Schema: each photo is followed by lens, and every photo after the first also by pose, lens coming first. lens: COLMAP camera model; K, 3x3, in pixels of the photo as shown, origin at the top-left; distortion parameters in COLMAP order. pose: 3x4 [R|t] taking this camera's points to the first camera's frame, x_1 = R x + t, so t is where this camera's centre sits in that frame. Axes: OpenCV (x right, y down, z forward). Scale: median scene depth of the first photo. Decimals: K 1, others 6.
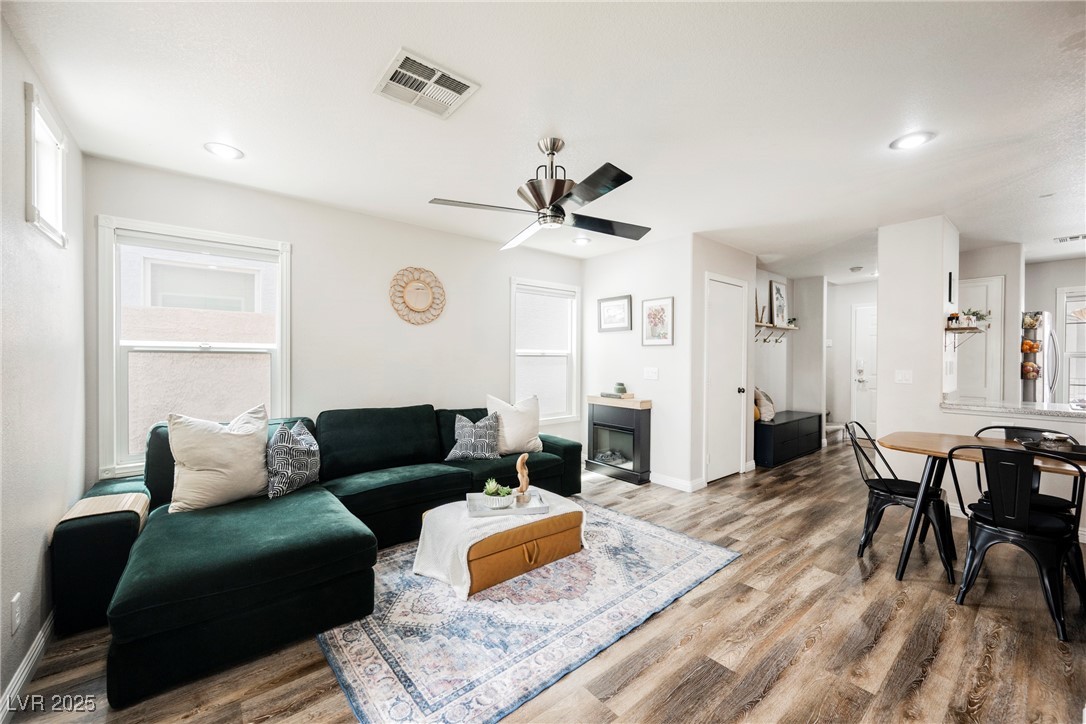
lens RADIAL K [[422.1, 0, 548.6], [0, 422.1, 362.2], [0, 0, 1]] dist [-0.002376, -0.000314]
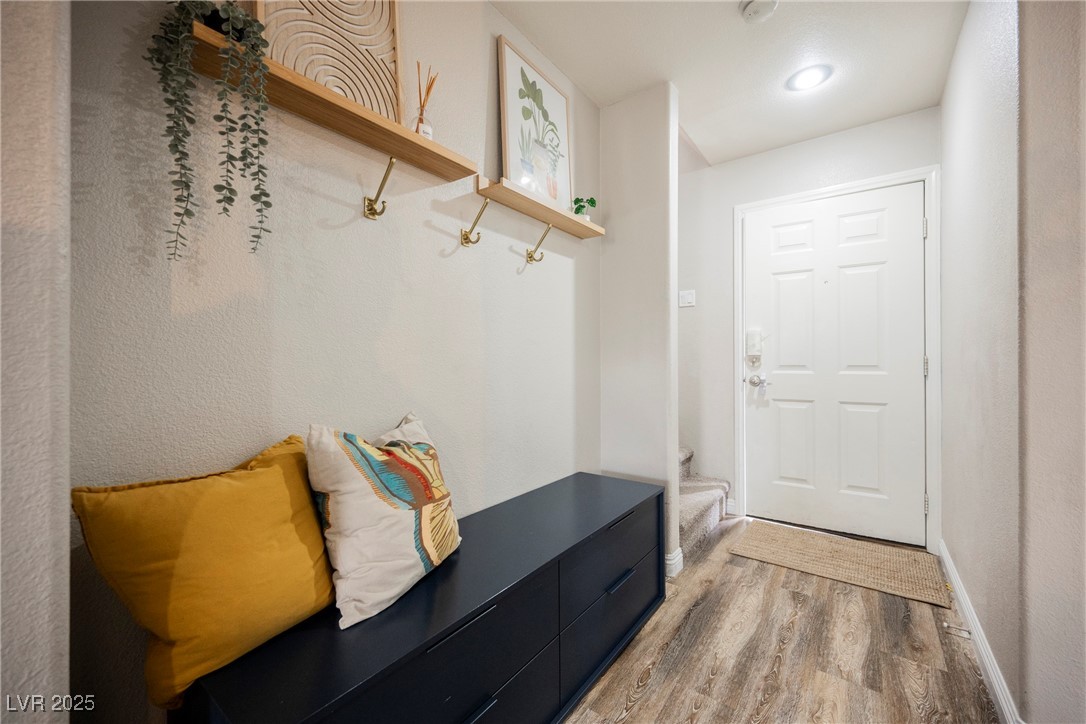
lens RADIAL K [[429.1, 0, 544.5], [0, 429.1, 360.2], [0, 0, 1]] dist [-0.001433, -0.000243]
pose [[0.972047, -0.003221, 0.234764, 1.032262], [0.005587, 0.999940, -0.009415, 0.060166], [-0.234719, 0.010463, 0.972007, 1.503427]]
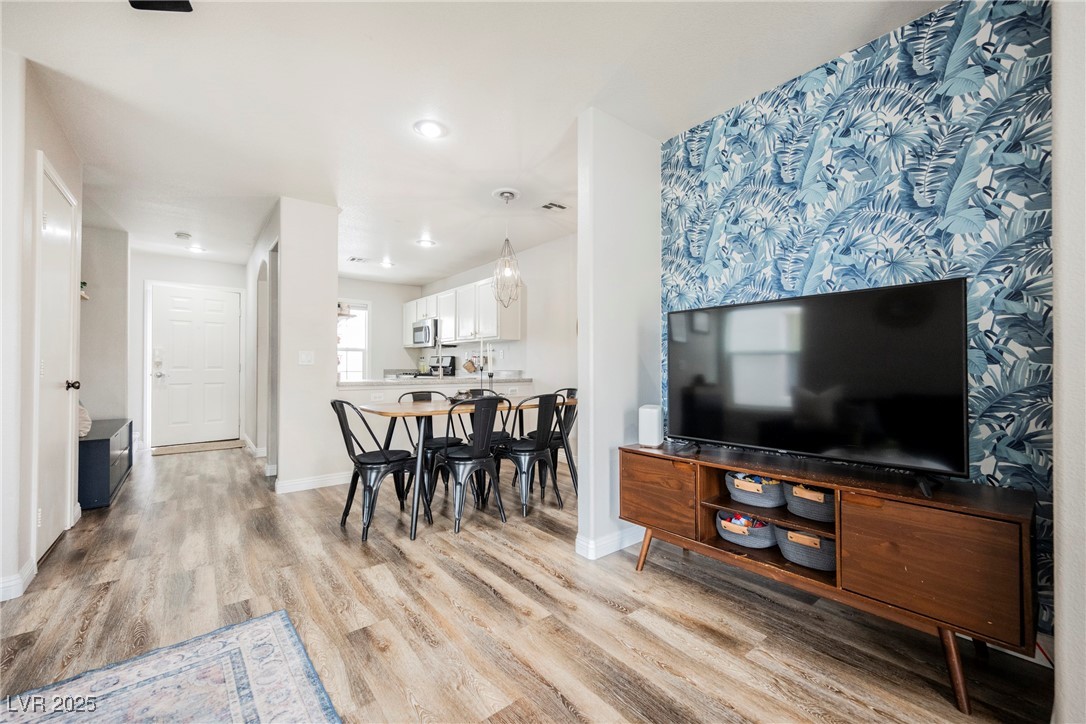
lens RADIAL K [[433.4, 0, 546.7], [0, 433.4, 363.6], [0, 0, 1]] dist [-0.000422, 0.000059]
pose [[0.012109, 0.005201, 0.999913, -0.216845], [0.006578, 0.999964, -0.005281, 0.073793], [-0.999905, 0.006642, 0.012075, 0.566615]]
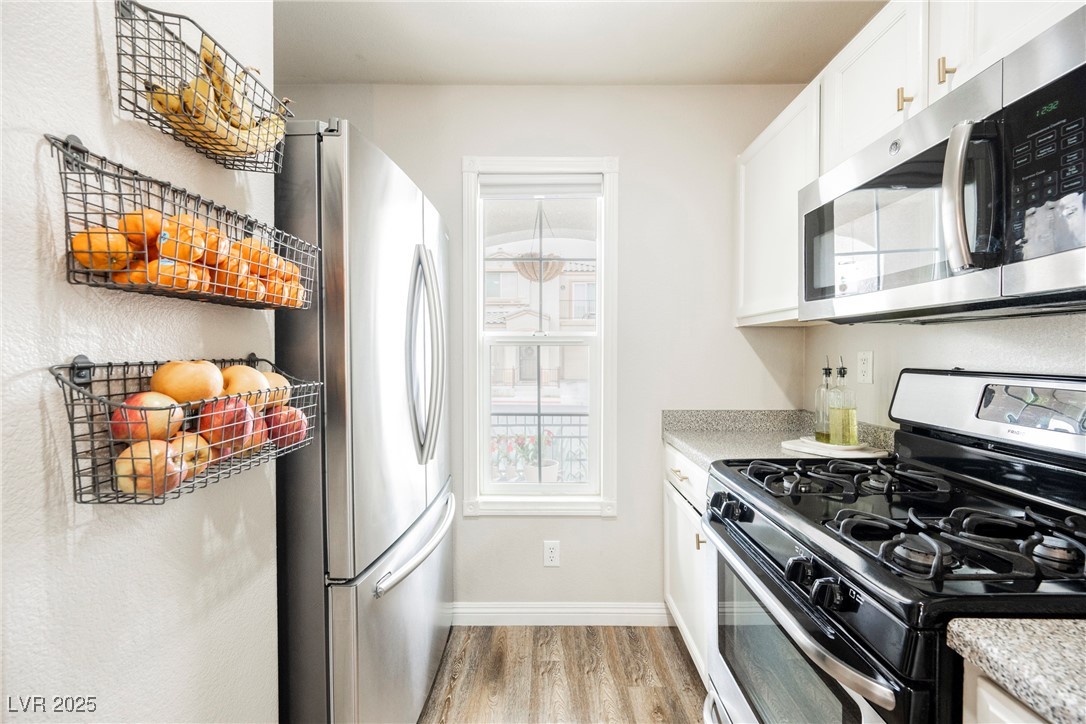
lens RADIAL K [[433.4, 0, 546.7], [0, 433.4, 363.6], [0, 0, 1]] dist [-0.000422, 0.000059]
pose [[0.645113, -0.021662, 0.763780, 1.768611], [0.007265, 0.999727, 0.022218, -0.005840], [-0.764052, -0.008784, 0.645094, 1.286924]]
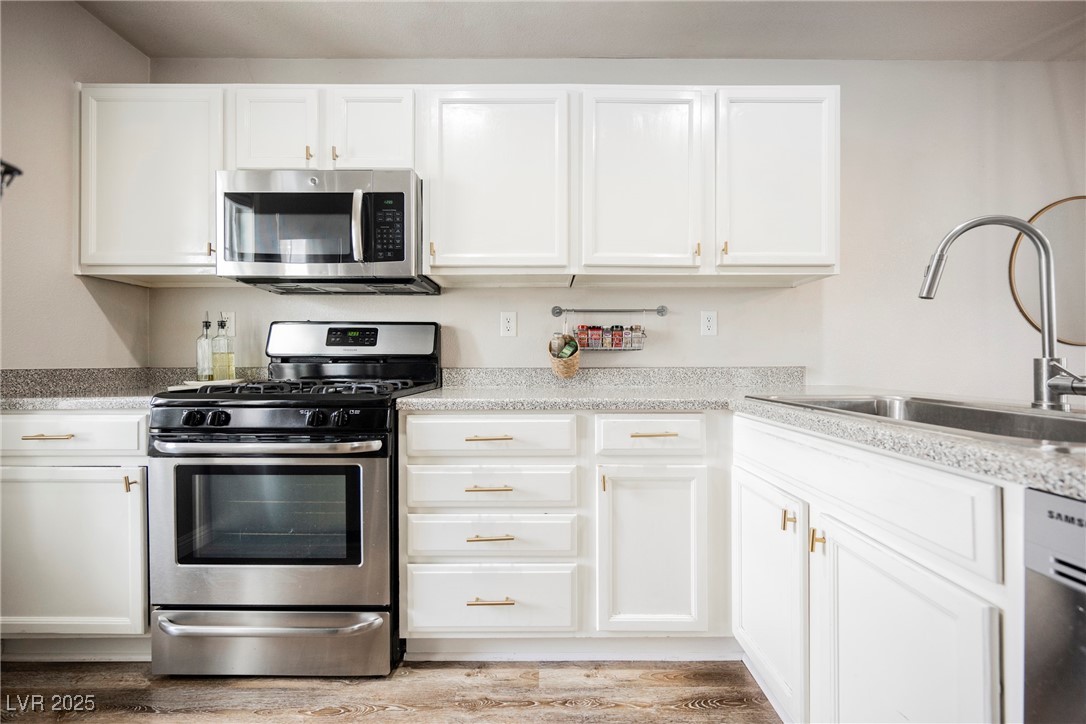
lens RADIAL K [[422.1, 0, 548.6], [0, 422.1, 362.2], [0, 0, 1]] dist [-0.002376, -0.000314]
pose [[-0.773000, -0.001138, 0.634404, 1.597488], [0.004732, 0.999960, 0.007561, 0.078699], [-0.634388, 0.008847, -0.772964, 1.549000]]
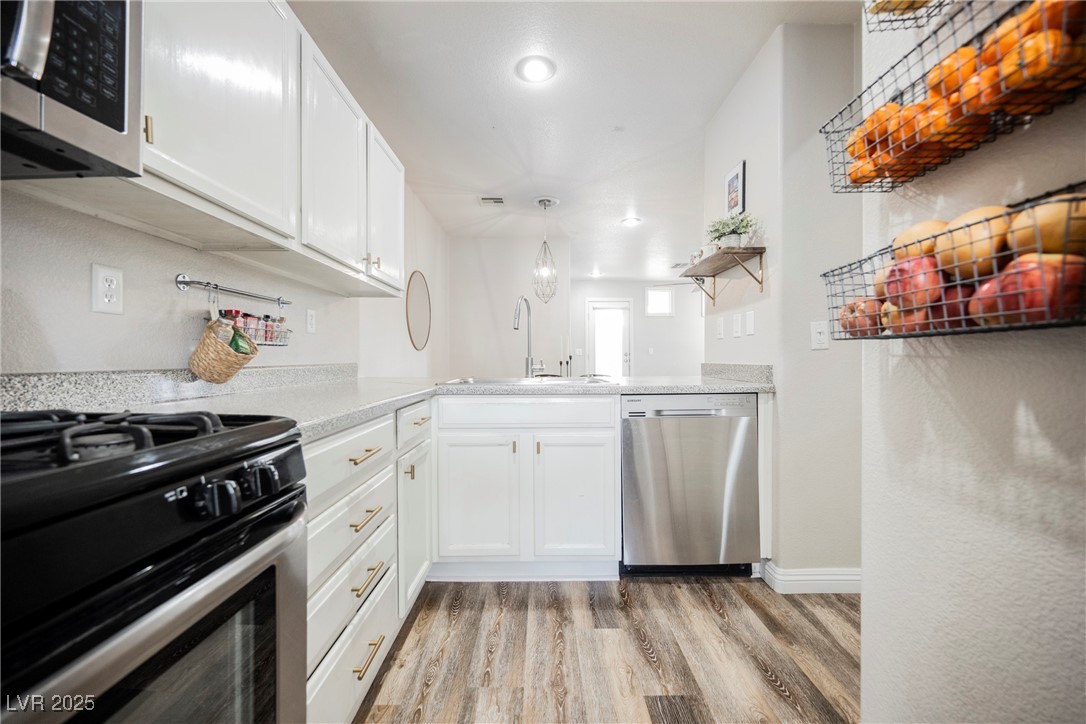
lens RADIAL K [[424.8, 0, 546.1], [0, 424.8, 362.4], [0, 0, 1]] dist [-0.003136, -0.000301]
pose [[-0.628499, 0.007211, -0.777777, 2.168389], [-0.006000, 0.999882, 0.014119, 0.077489], [0.777788, 0.013540, -0.628381, 1.591672]]
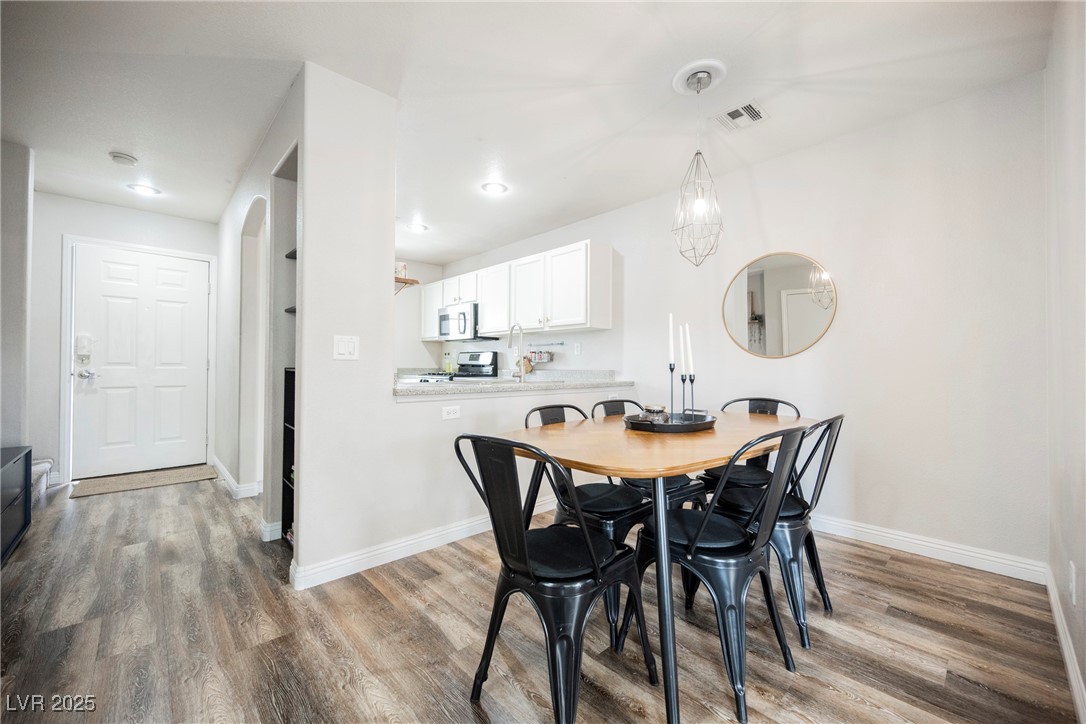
lens RADIAL K [[424.8, 0, 546.1], [0, 424.8, 362.4], [0, 0, 1]] dist [-0.003136, -0.000301]
pose [[-0.067217, 0.007153, 0.997713, 0.332785], [0.001093, 0.999974, -0.007096, 0.076730], [-0.997738, 0.000614, -0.067223, 1.020161]]
